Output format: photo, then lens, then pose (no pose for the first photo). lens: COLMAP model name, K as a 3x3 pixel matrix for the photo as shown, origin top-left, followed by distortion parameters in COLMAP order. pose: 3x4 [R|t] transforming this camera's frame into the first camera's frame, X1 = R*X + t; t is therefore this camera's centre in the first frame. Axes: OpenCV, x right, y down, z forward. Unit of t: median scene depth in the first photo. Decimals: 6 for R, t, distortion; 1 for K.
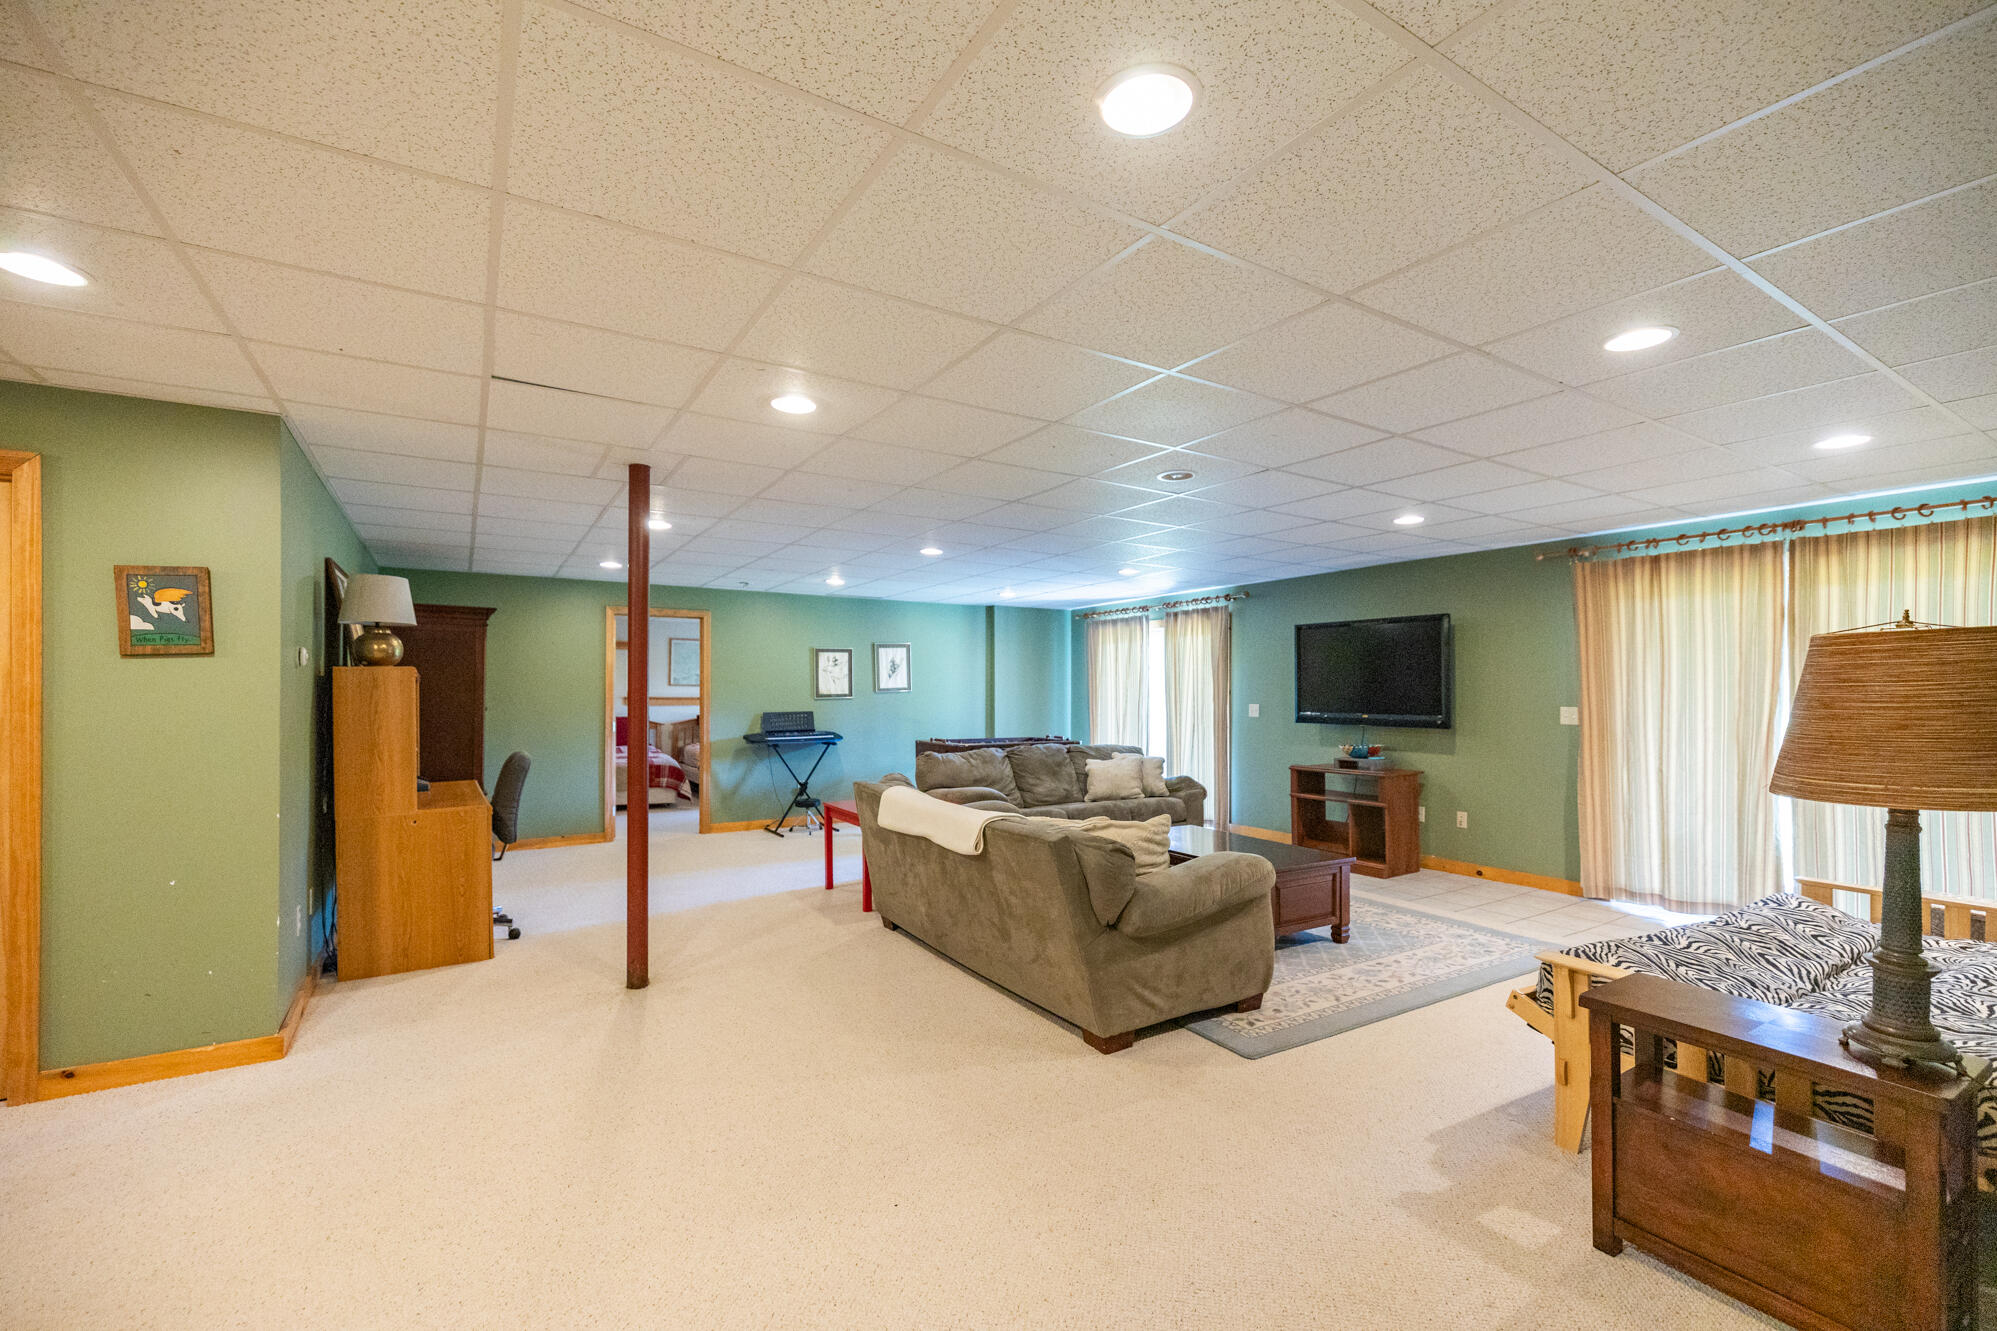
lens RADIAL K [[856.1, 0, 1001.8], [0, 856.1, 680.8], [0, 0, 1]] dist [0.003638, 0.000027]
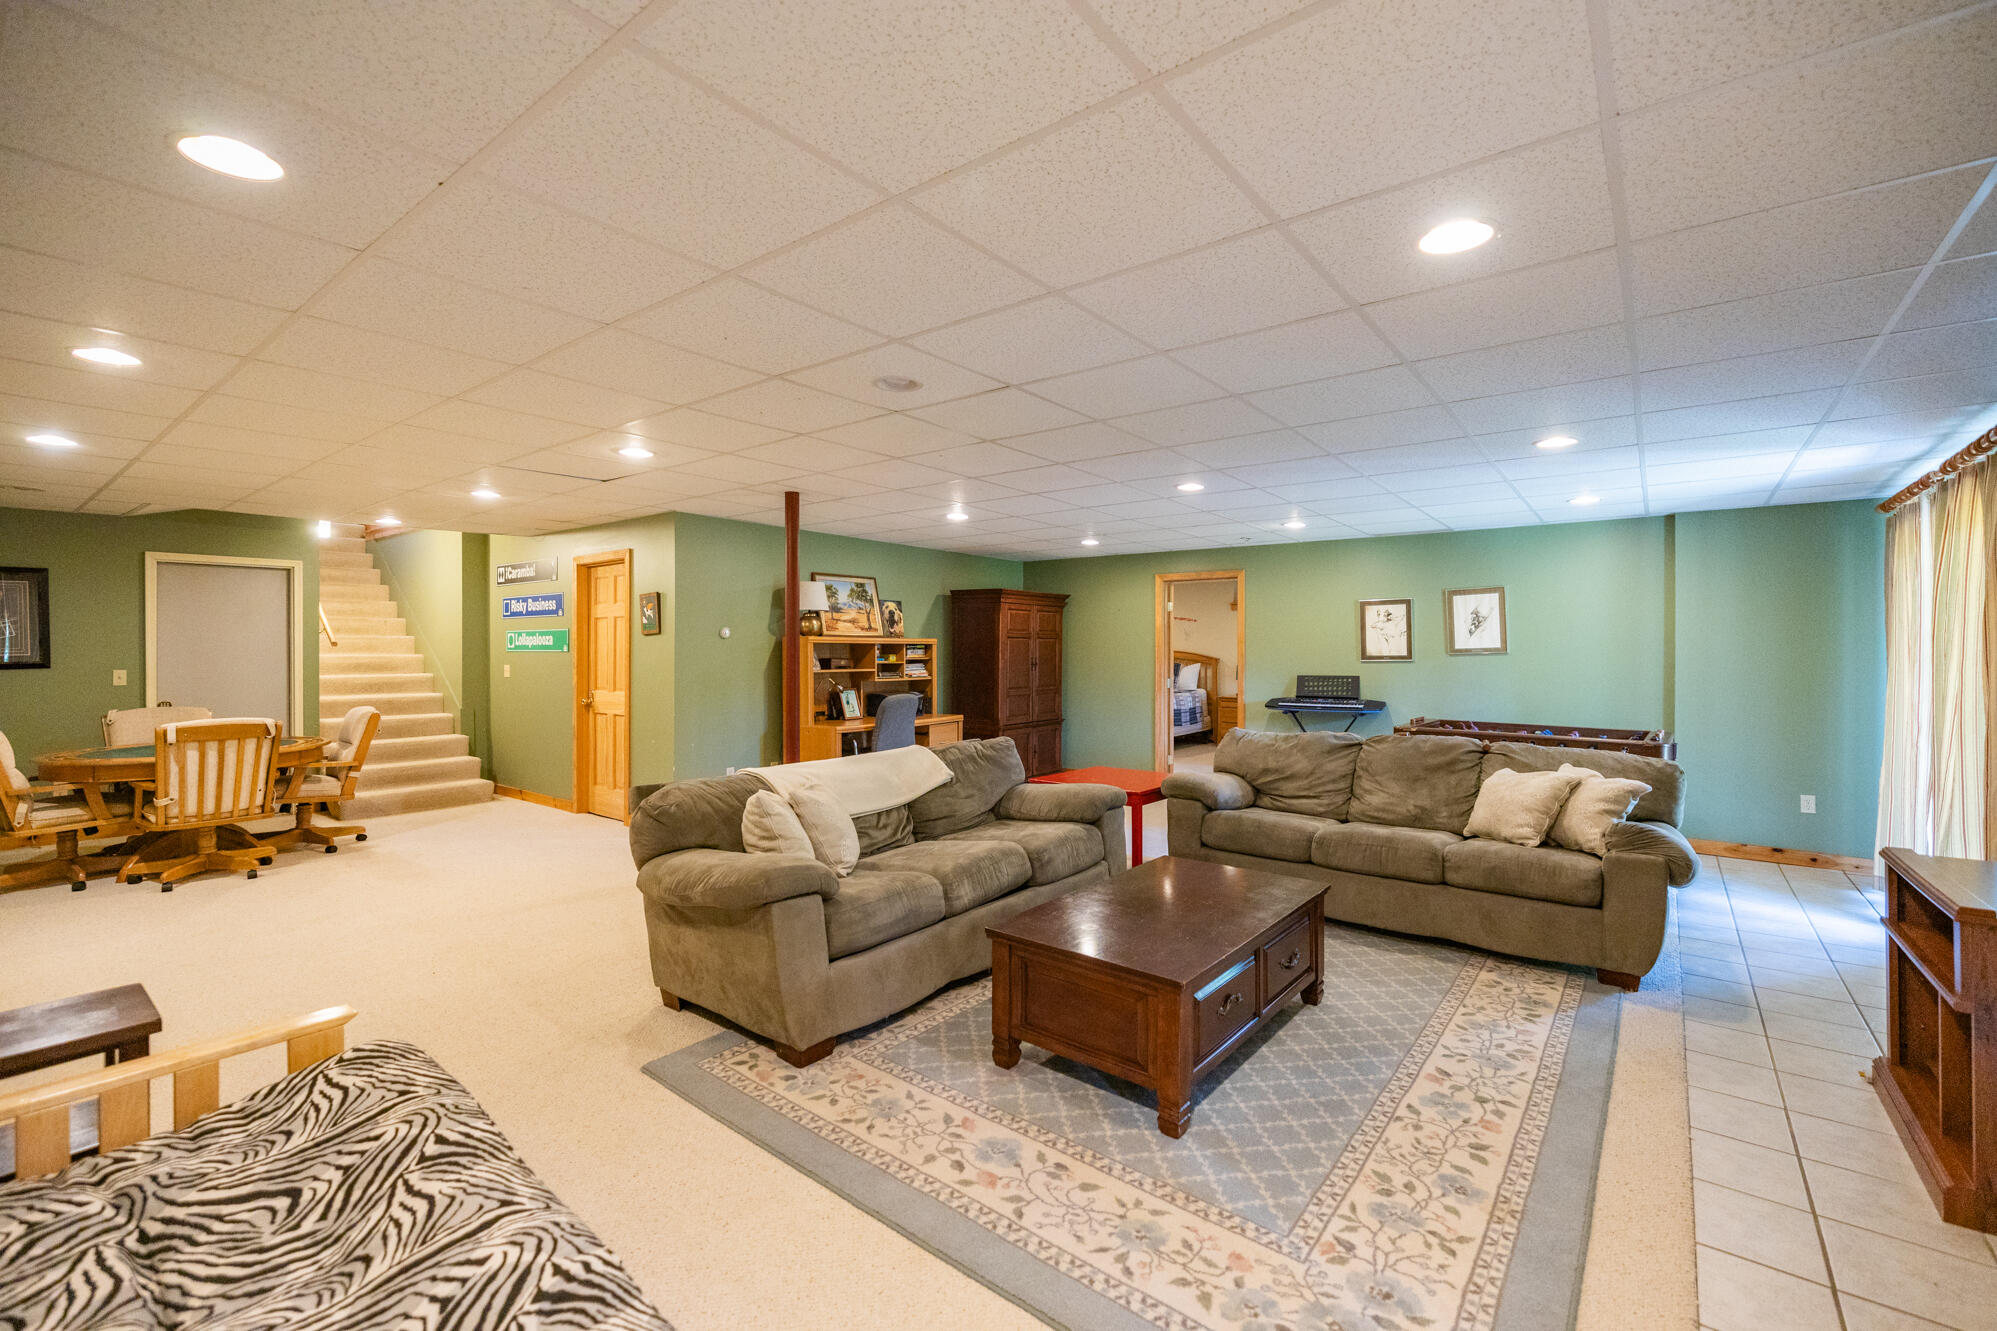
lens RADIAL K [[856.1, 0, 1005.4], [0, 856.1, 654.9], [0, 0, 1]] dist [0.003638, 0.000027]
pose [[0.339715, 0.011298, -0.940461, 0.801413], [0.004954, 0.999892, 0.013801, 0.003419], [0.940515, -0.009347, 0.339622, 0.681899]]
